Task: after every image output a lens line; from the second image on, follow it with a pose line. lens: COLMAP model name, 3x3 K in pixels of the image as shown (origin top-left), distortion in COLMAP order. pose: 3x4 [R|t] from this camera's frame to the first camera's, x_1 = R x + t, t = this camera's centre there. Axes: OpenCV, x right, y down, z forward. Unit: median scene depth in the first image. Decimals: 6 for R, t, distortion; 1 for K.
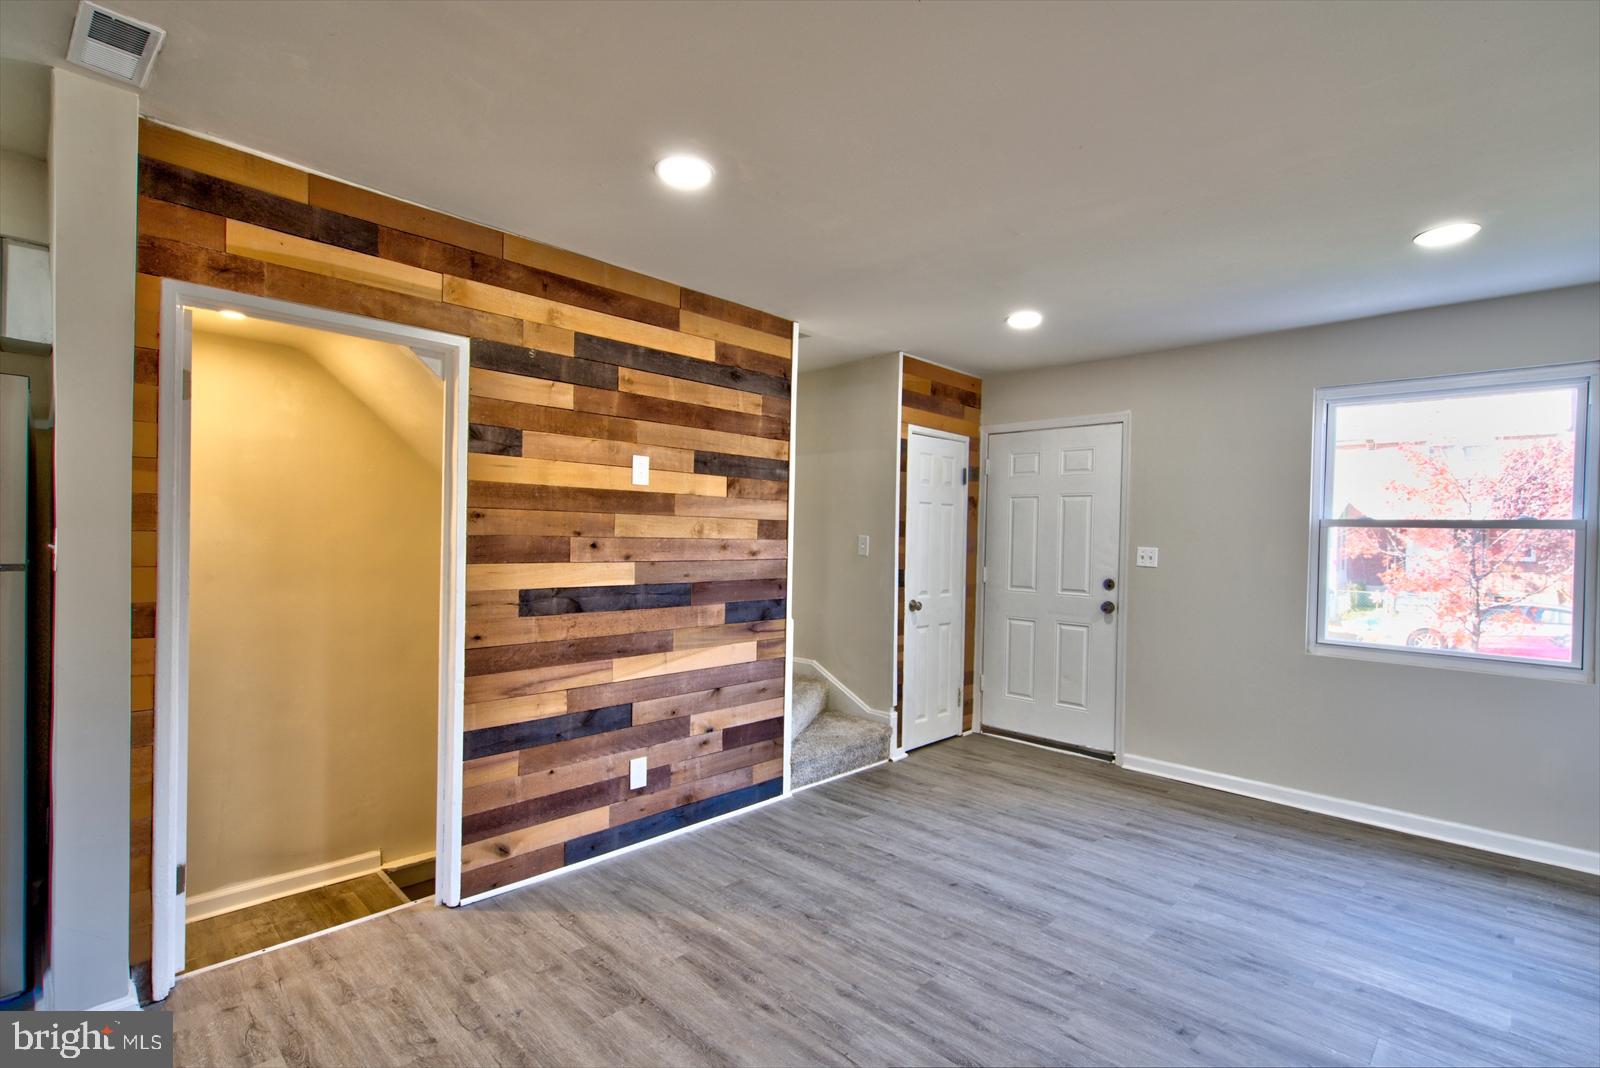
lens RADIAL K [[753.3, 0, 802.8], [0, 753.3, 542.5], [0, 0, 1]] dist [0.005133, -0.000550]
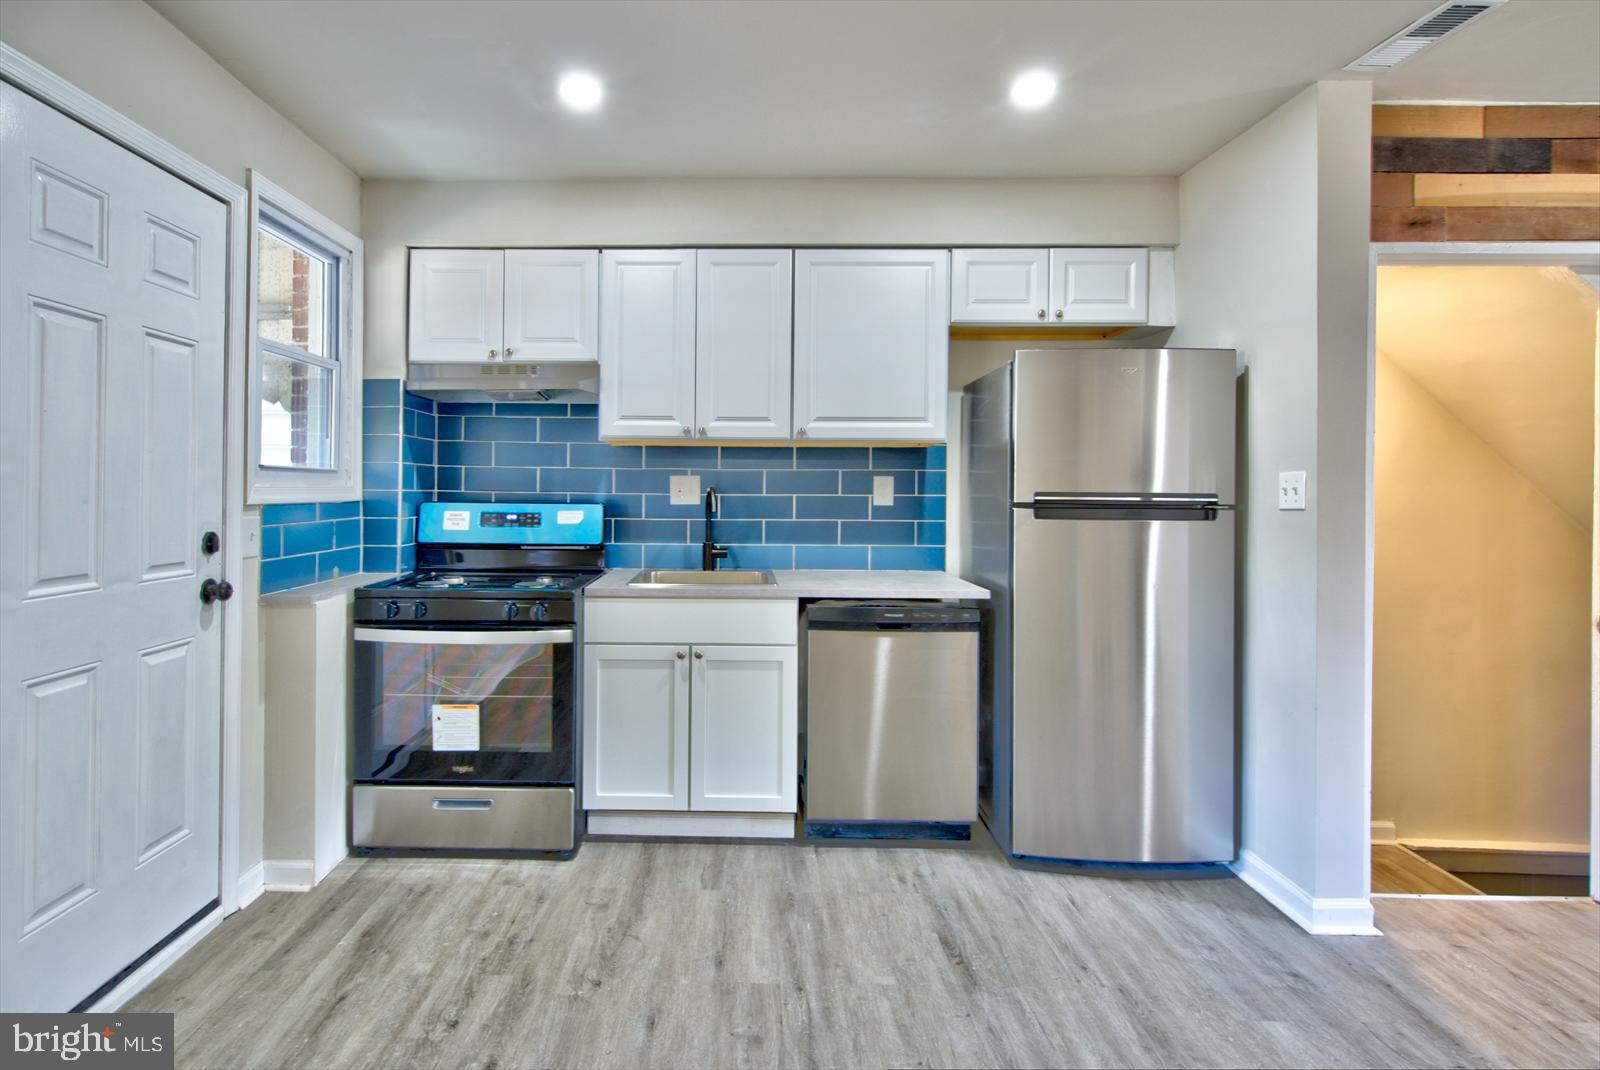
lens RADIAL K [[792.4, 0, 722.6], [0, 792.4, 489.9], [0, 0, 1]] dist [0.000732, -0.000320]
pose [[0.677986, -0.014510, -0.734932, -0.467192], [-0.001808, 0.999769, -0.021407, 0.023635], [0.735073, 0.015843, 0.677803, -0.328774]]
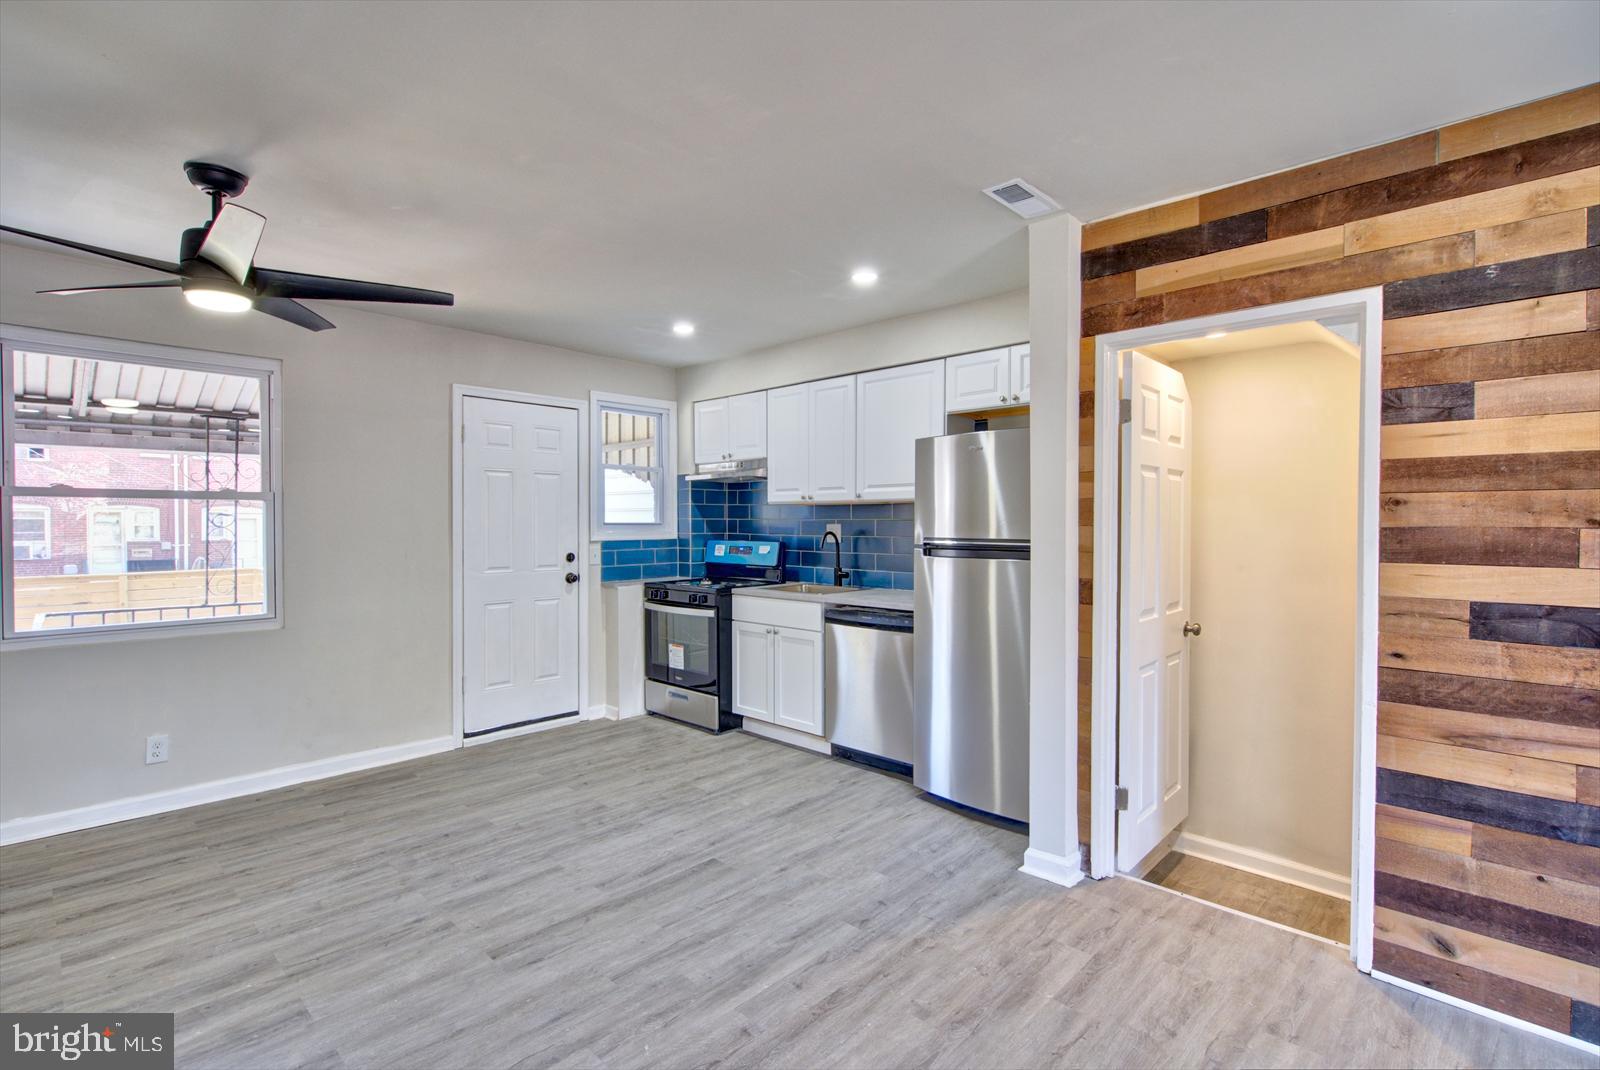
lens RADIAL K [[748.4, 0, 800.0], [0, 748.4, 535.0], [0, 0, 1]] dist [0.002900, -0.001384]
pose [[0.007343, -0.001383, -0.999972, 0.341464], [-0.009806, 0.999951, -0.001455, 0.005735], [0.999925, 0.009816, 0.007329, 0.342952]]
